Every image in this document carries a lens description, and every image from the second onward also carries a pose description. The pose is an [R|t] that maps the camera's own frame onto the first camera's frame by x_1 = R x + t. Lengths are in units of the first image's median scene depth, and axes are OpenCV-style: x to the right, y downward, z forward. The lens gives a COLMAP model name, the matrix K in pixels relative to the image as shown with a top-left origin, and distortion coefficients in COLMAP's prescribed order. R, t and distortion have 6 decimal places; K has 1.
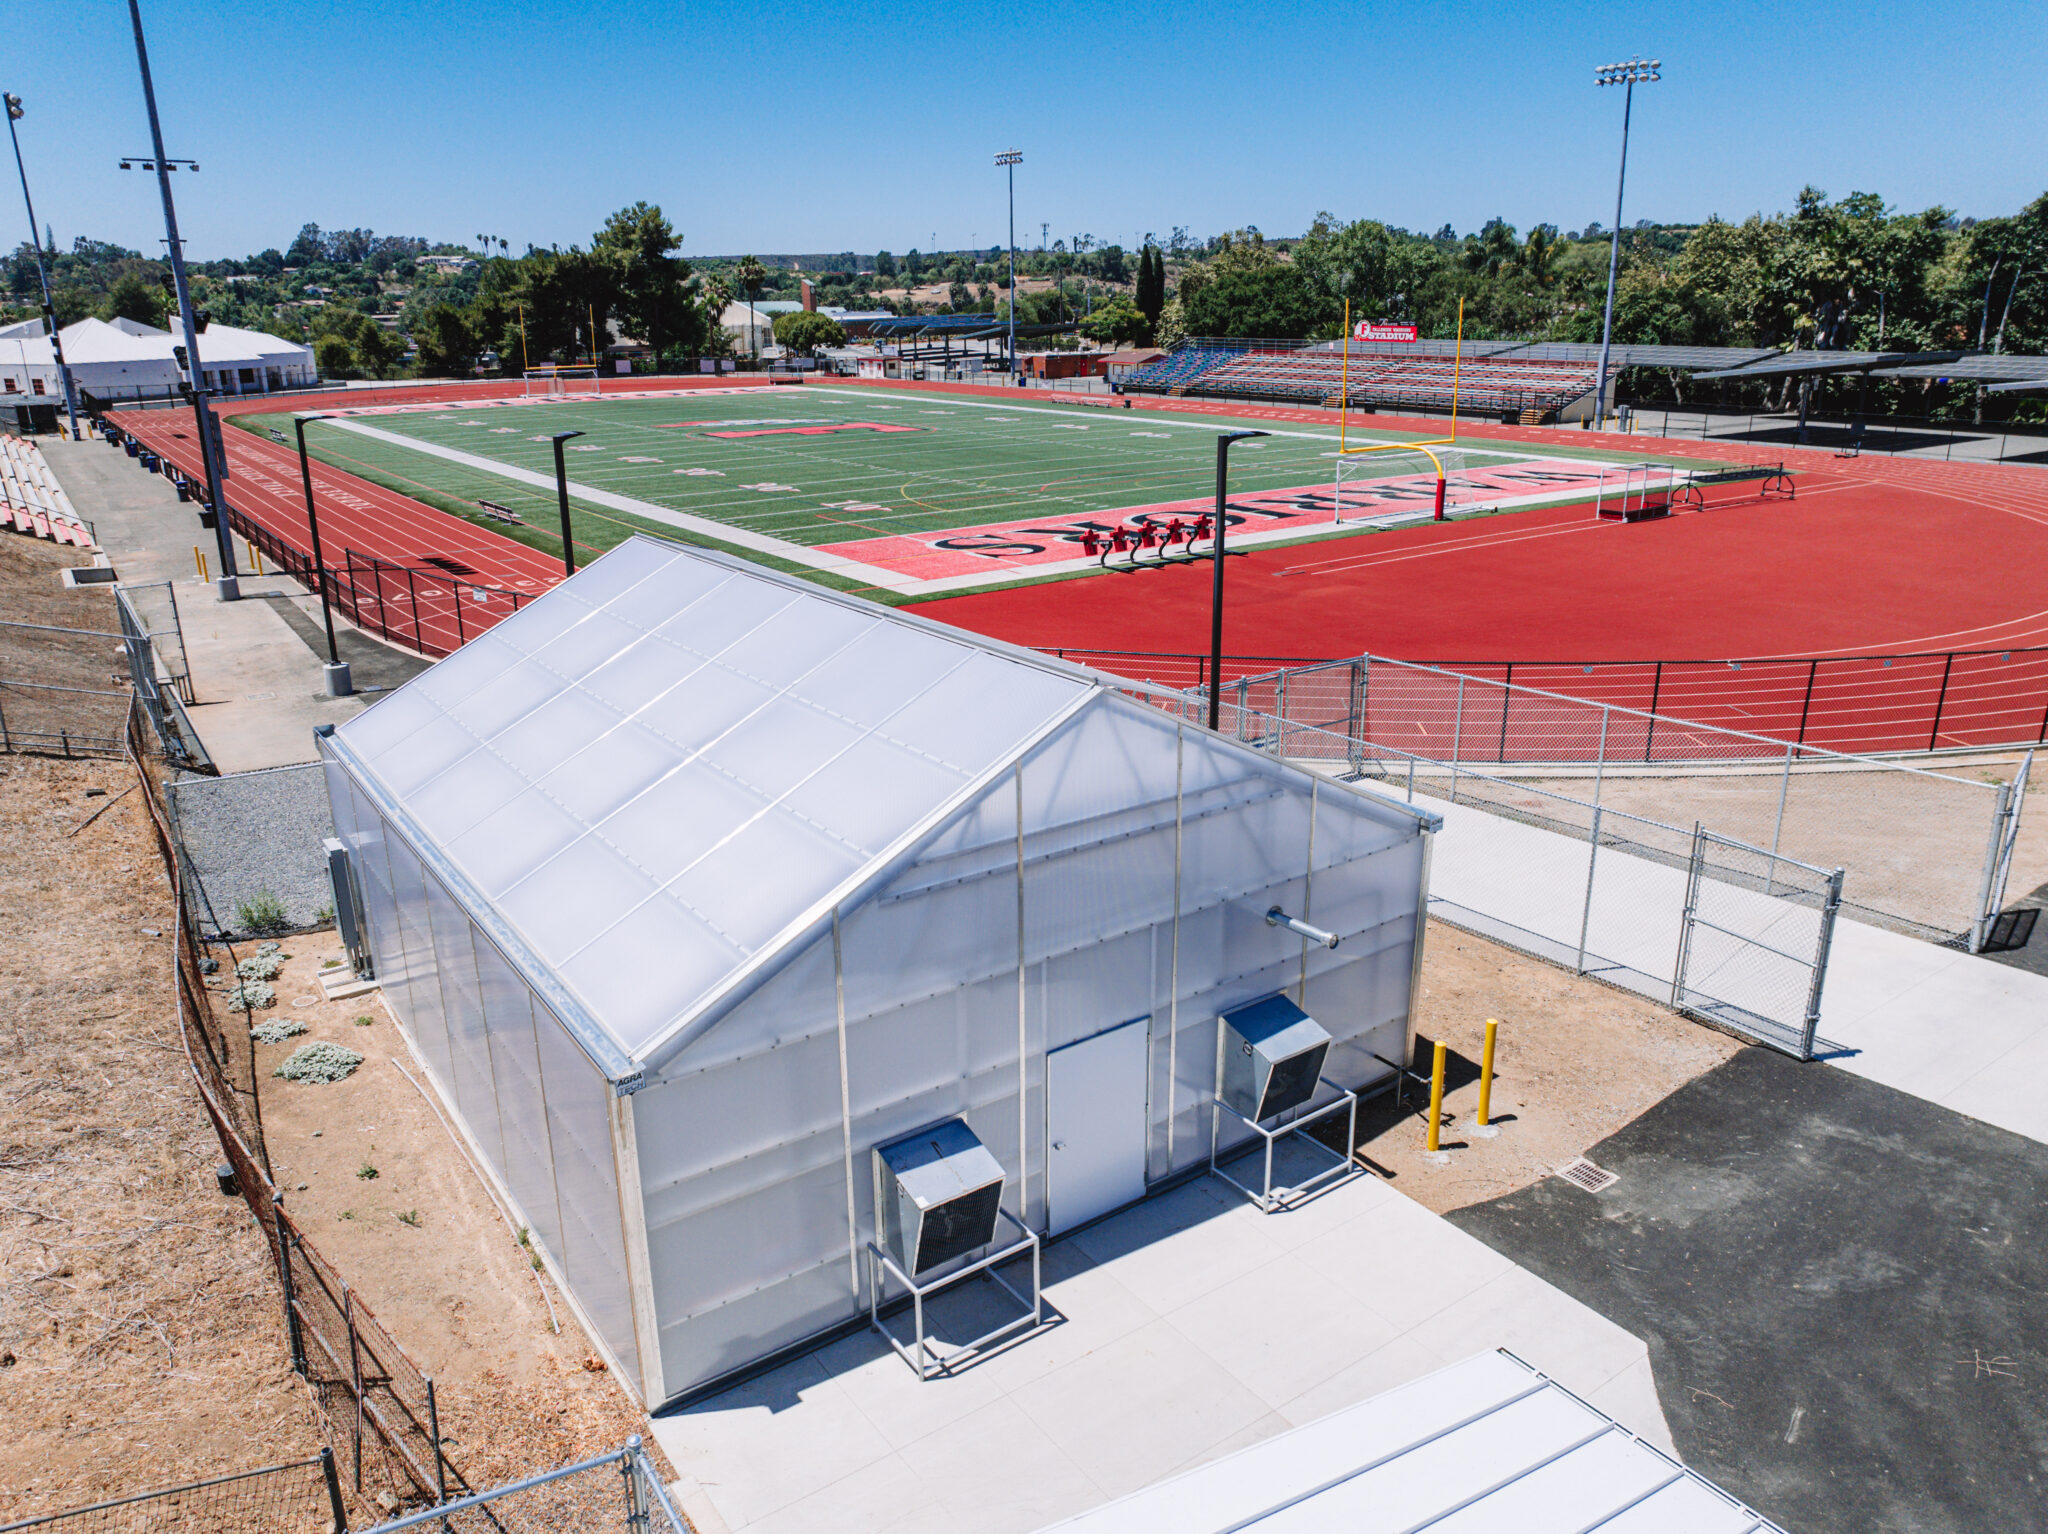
lens RADIAL K [[1455.0, 0, 1024.0], [0, 1455.0, 767.0], [0, 0, 1]] dist [-0.037068, -0.003404]
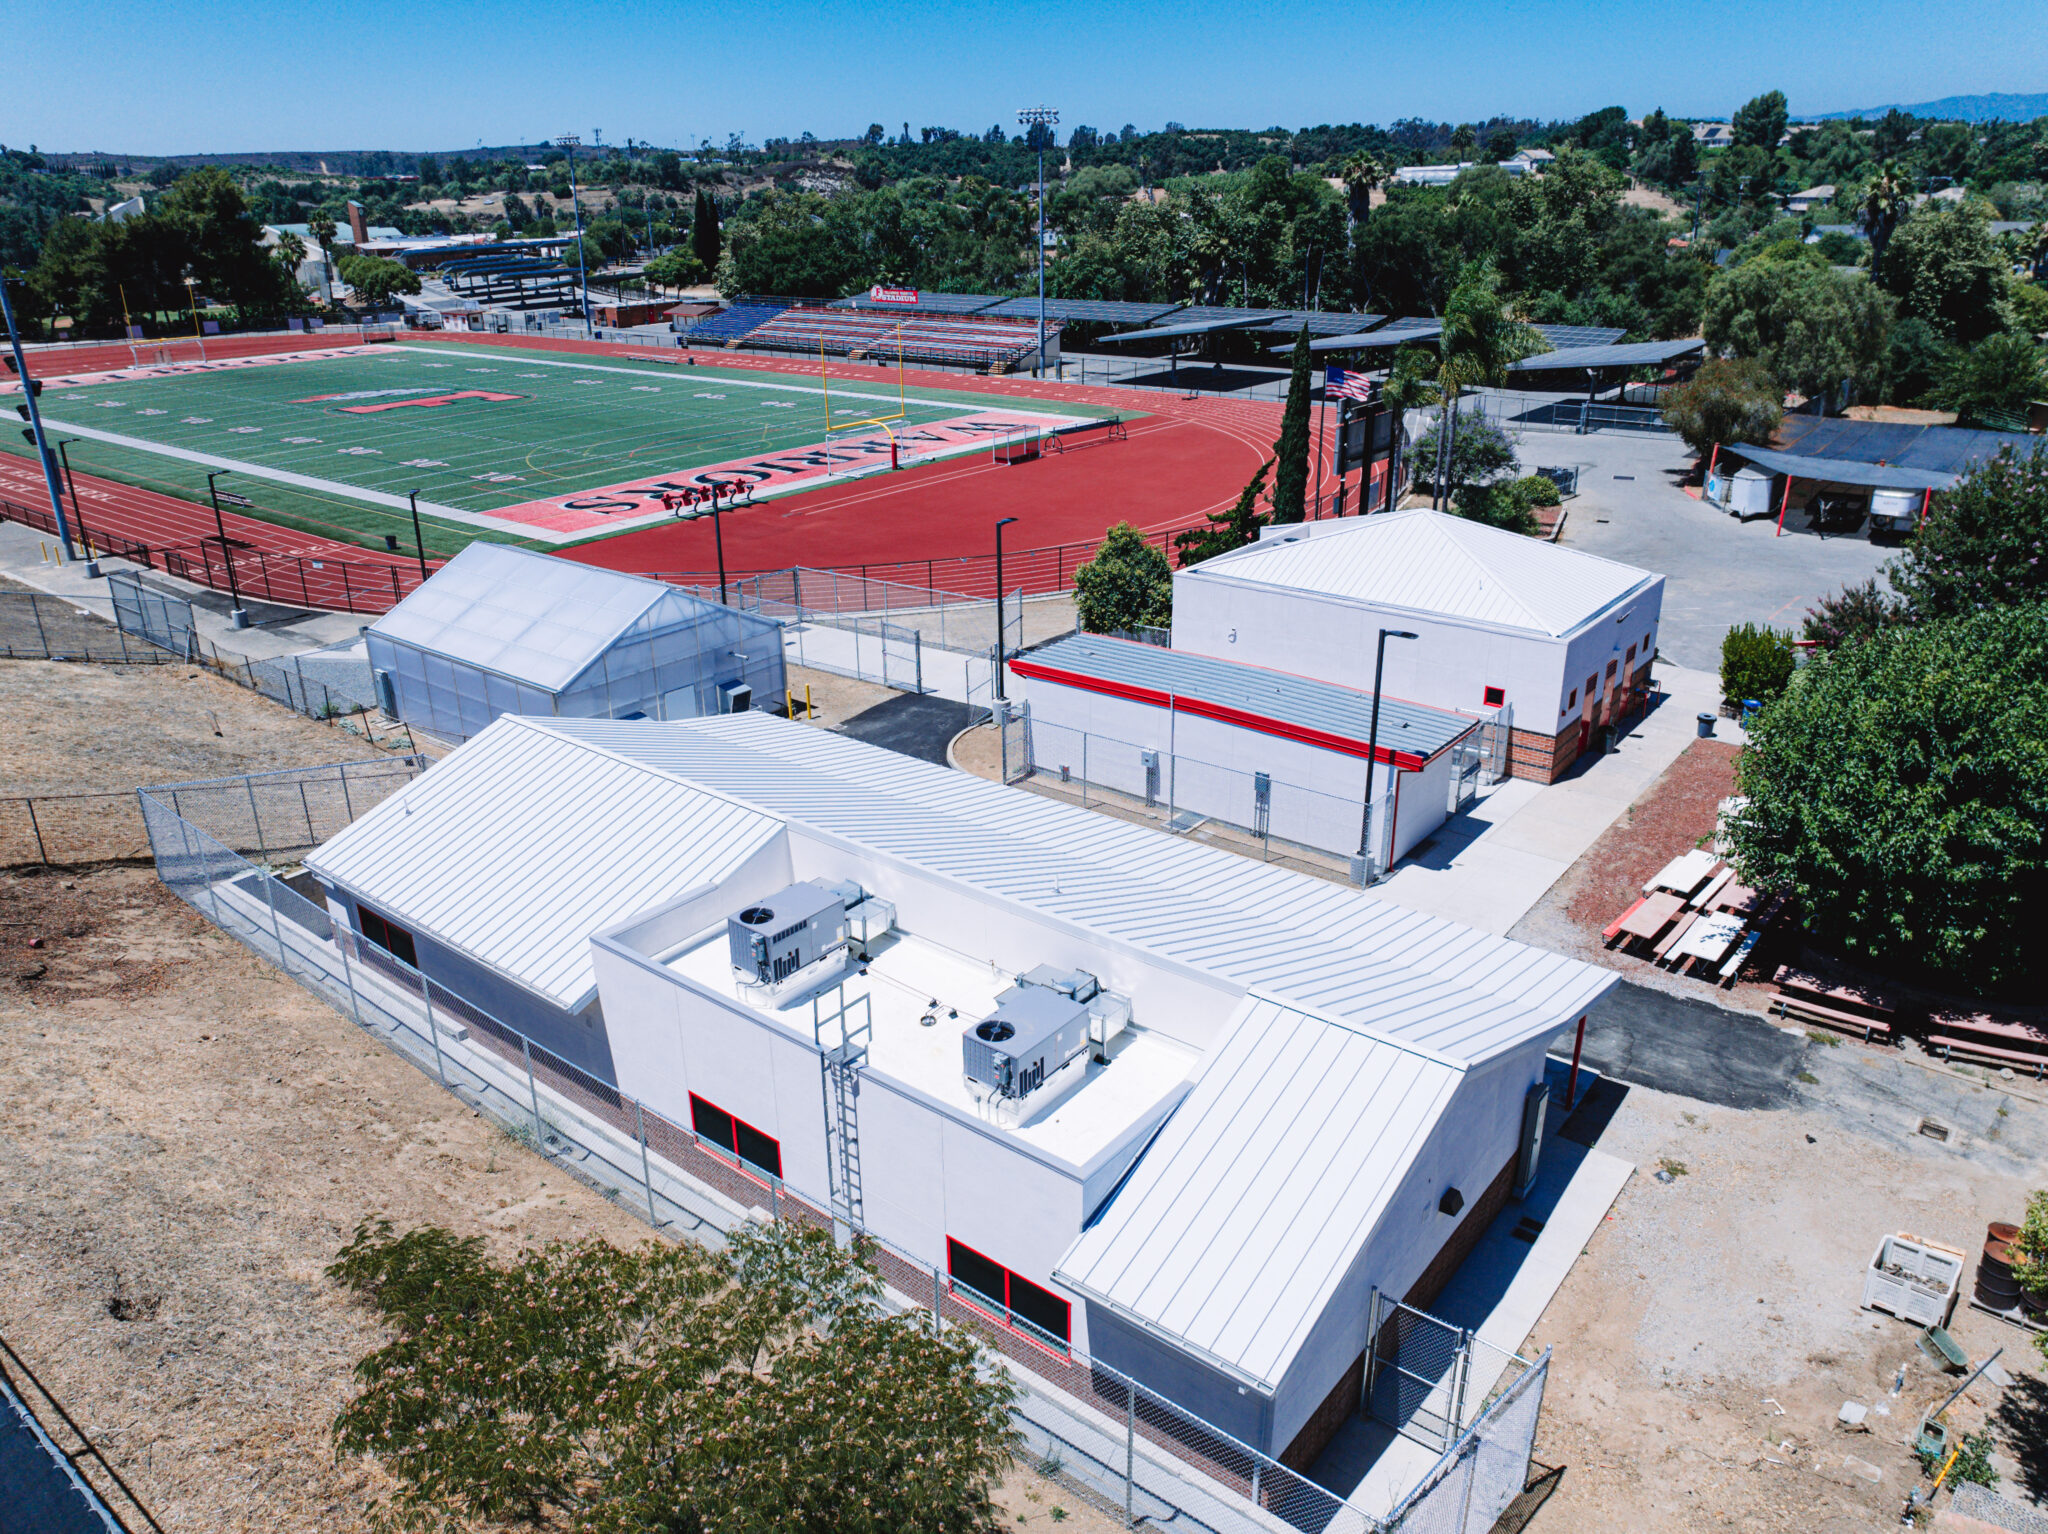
lens RADIAL K [[1455.0, 0, 1024.0], [0, 1455.0, 767.0], [0, 0, 1]] dist [-0.037068, -0.003404]
pose [[0.961260, -0.102852, 0.255734, -0.006990], [0.085182, 0.993207, 0.079270, 0.018851], [-0.262150, -0.054415, 0.963492, -0.291855]]
